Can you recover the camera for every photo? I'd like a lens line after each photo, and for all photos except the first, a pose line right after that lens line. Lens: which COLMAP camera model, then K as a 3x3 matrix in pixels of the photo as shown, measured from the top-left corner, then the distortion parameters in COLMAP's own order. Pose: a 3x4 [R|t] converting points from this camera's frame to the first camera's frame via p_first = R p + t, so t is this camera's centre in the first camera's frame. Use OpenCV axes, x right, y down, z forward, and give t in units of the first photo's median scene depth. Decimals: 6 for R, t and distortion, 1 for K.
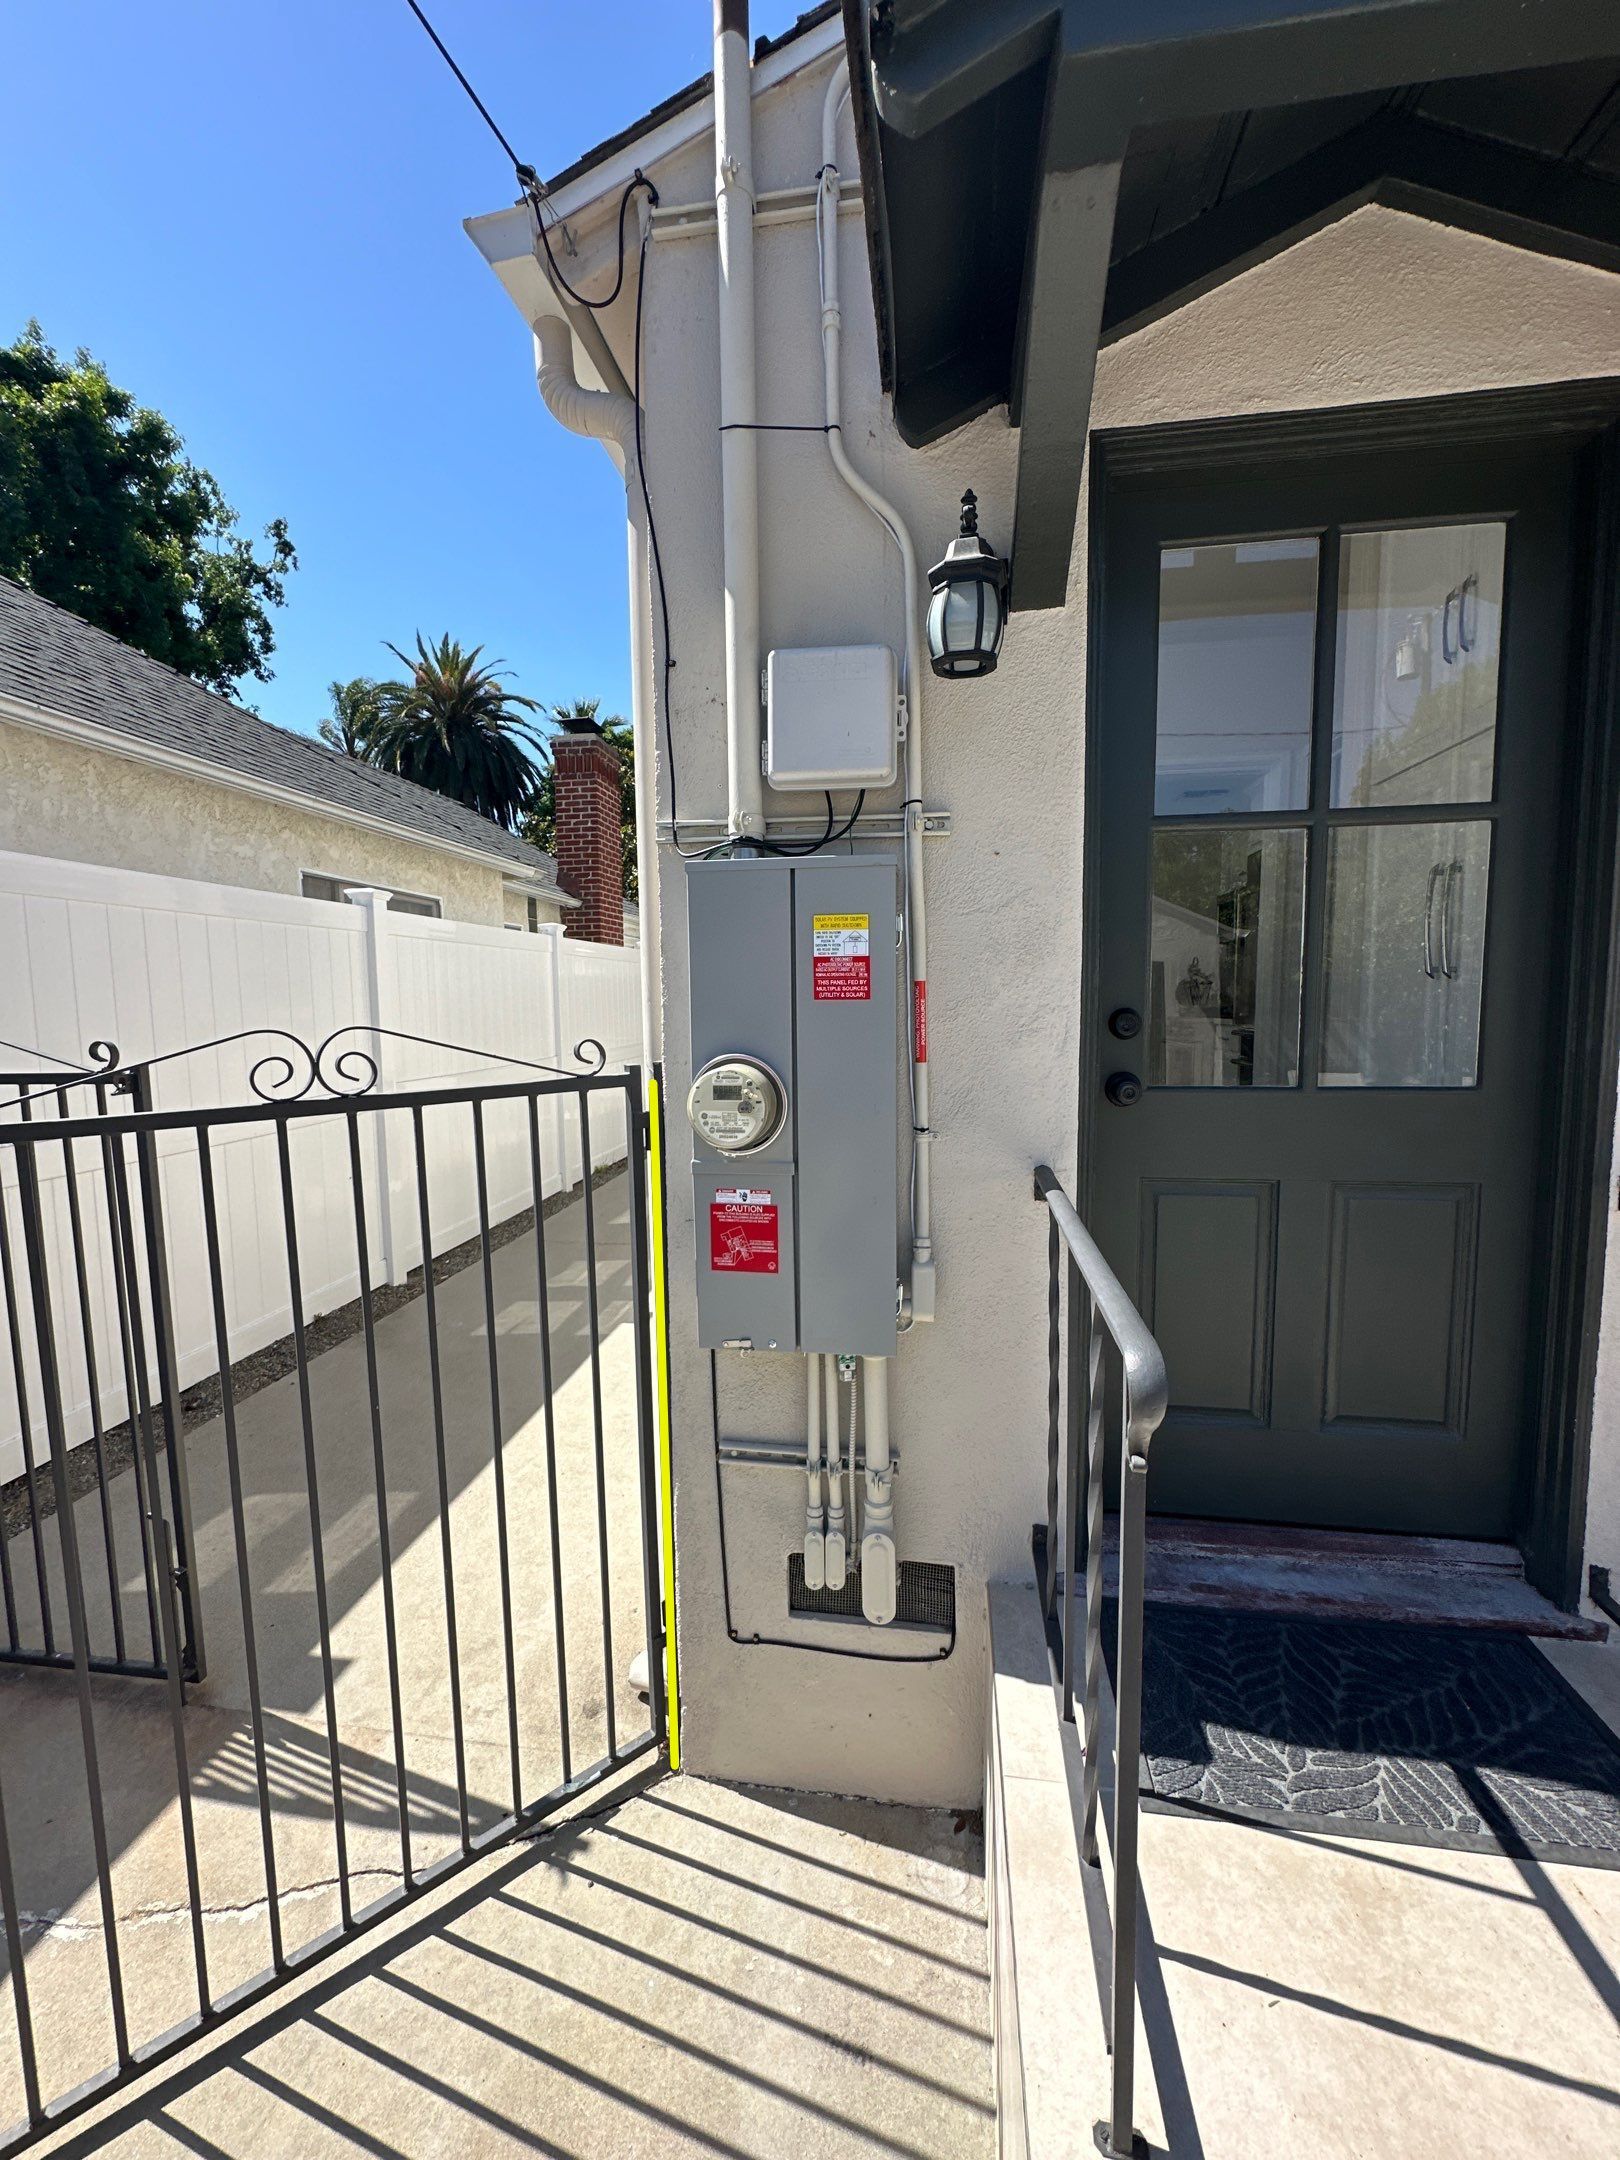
lens RADIAL K [[863.7, 0, 808.7], [0, 863.7, 1084.1], [0, 0, 1]] dist [-0.000546, 0.000277]
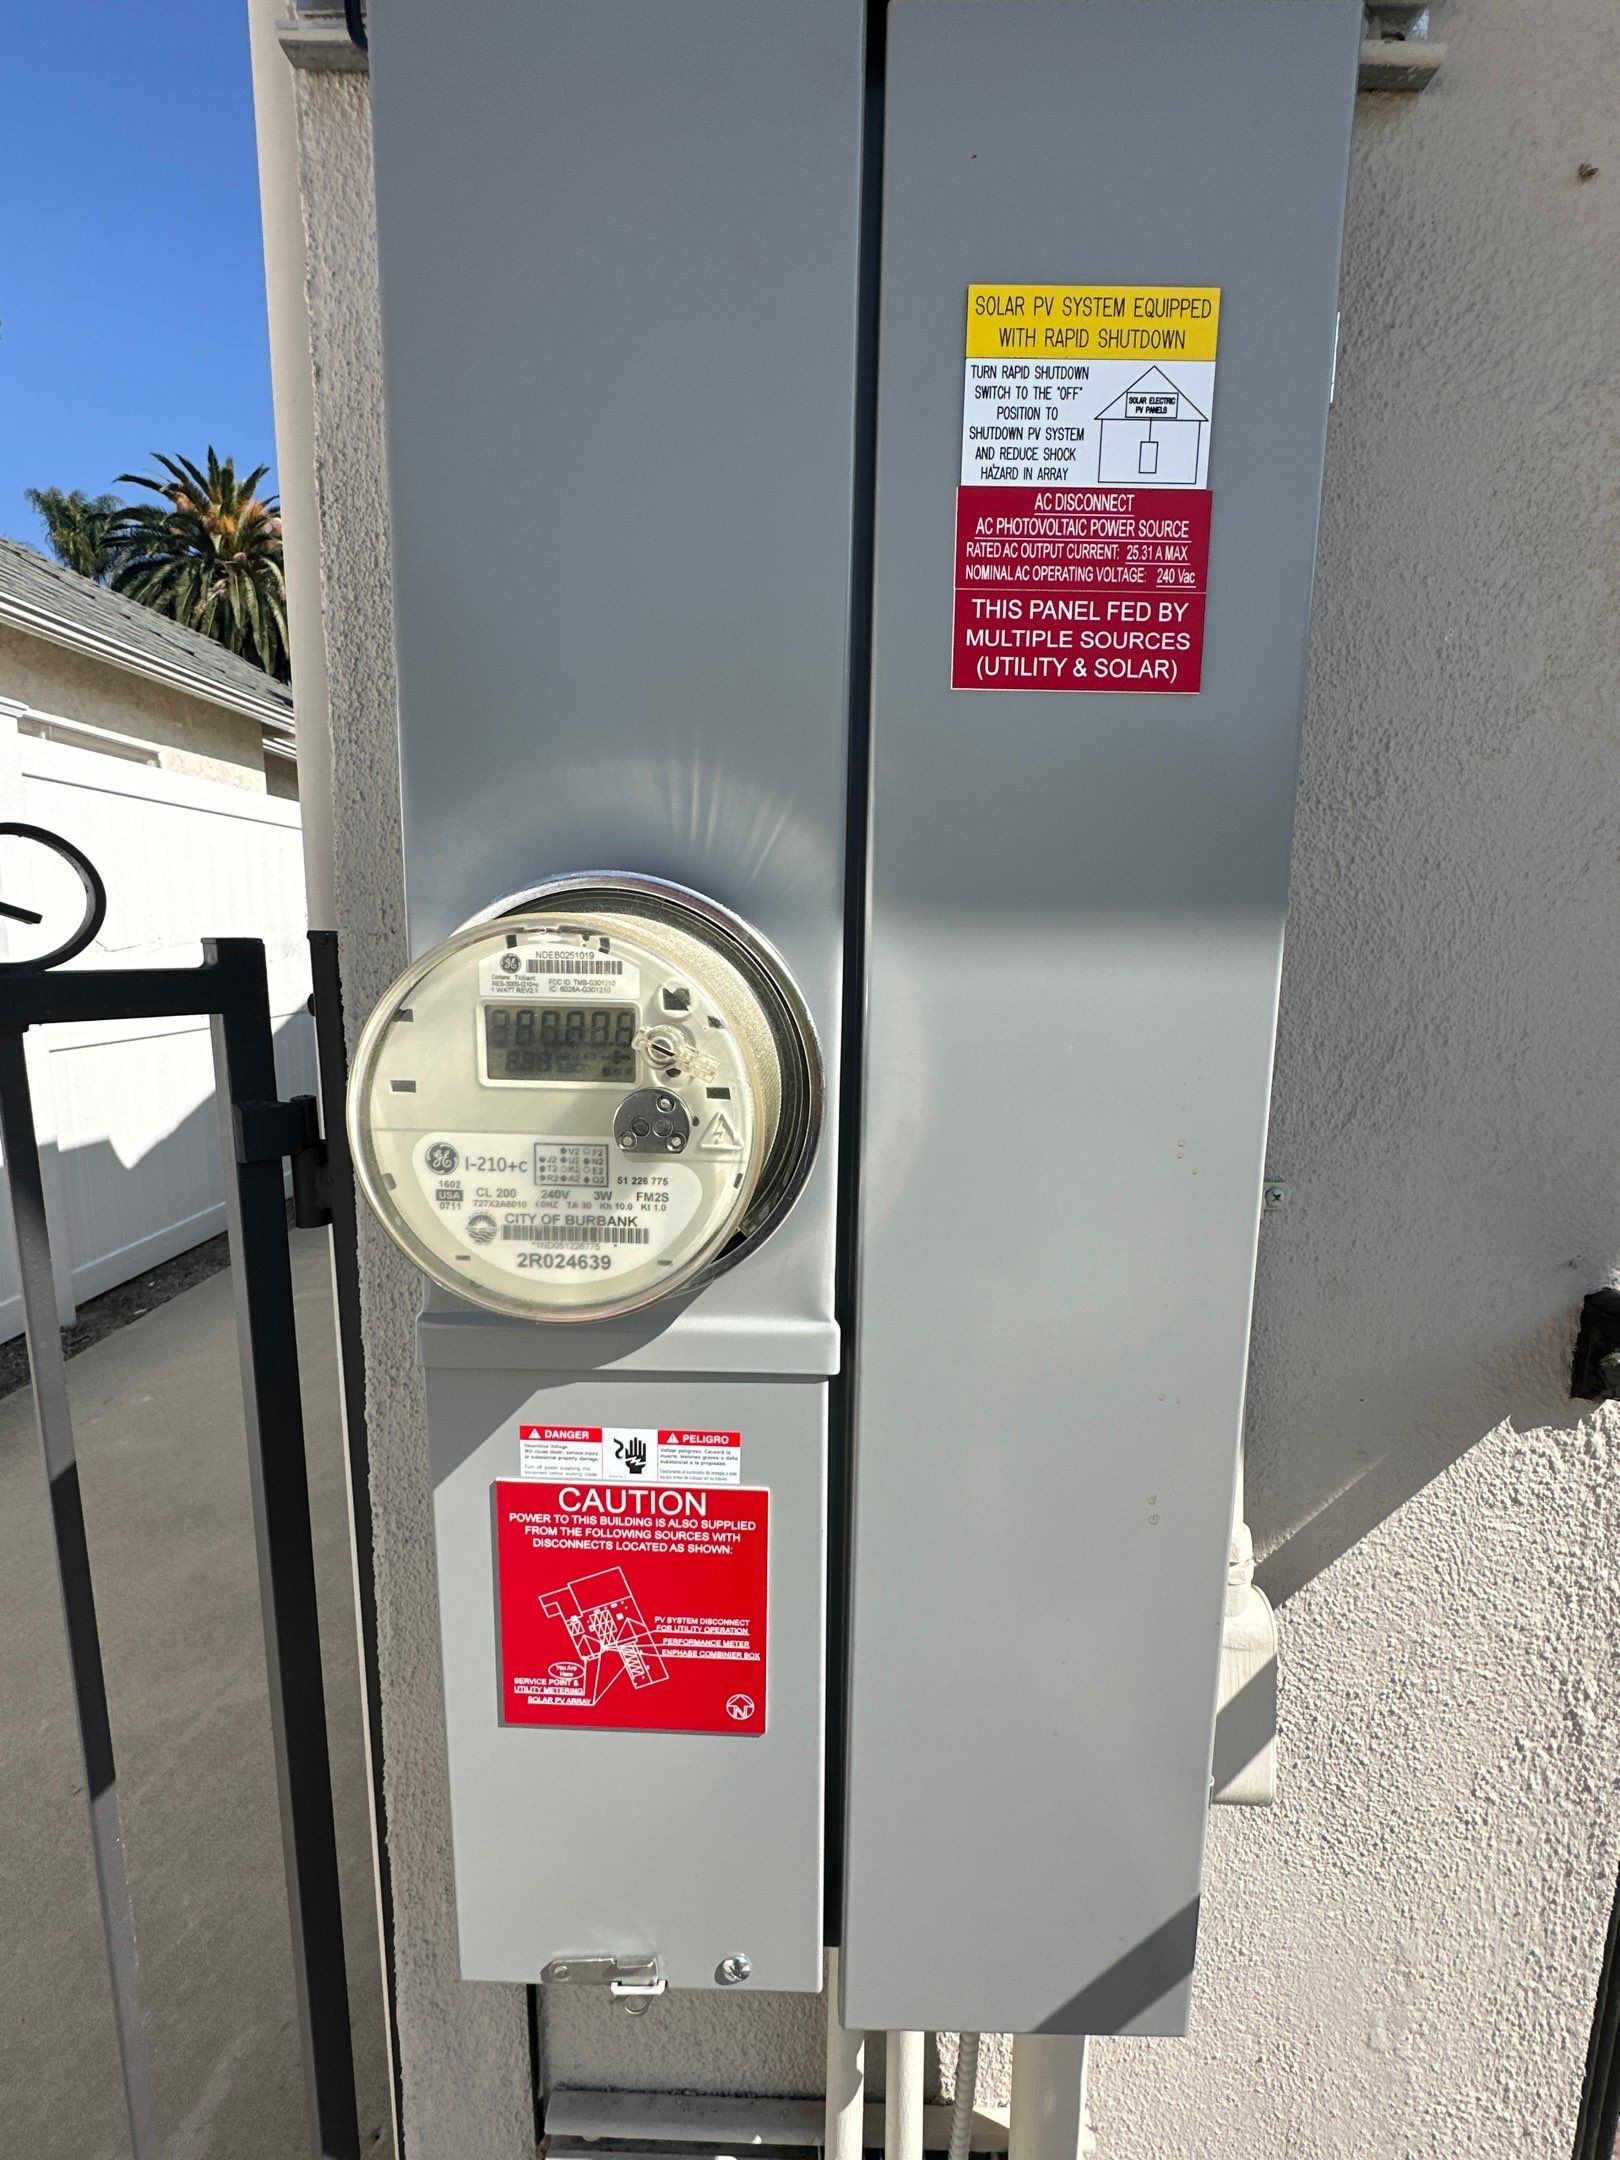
lens RADIAL K [[937.5, 0, 800.3], [0, 937.5, 1086.3], [0, 0, 1]] dist [-0.000712, 0.000617]
pose [[0.990843, 0.006310, 0.134871, -0.058011], [-0.014538, 0.998086, 0.060109, 0.005289], [-0.134234, -0.061519, 0.989038, 0.660782]]
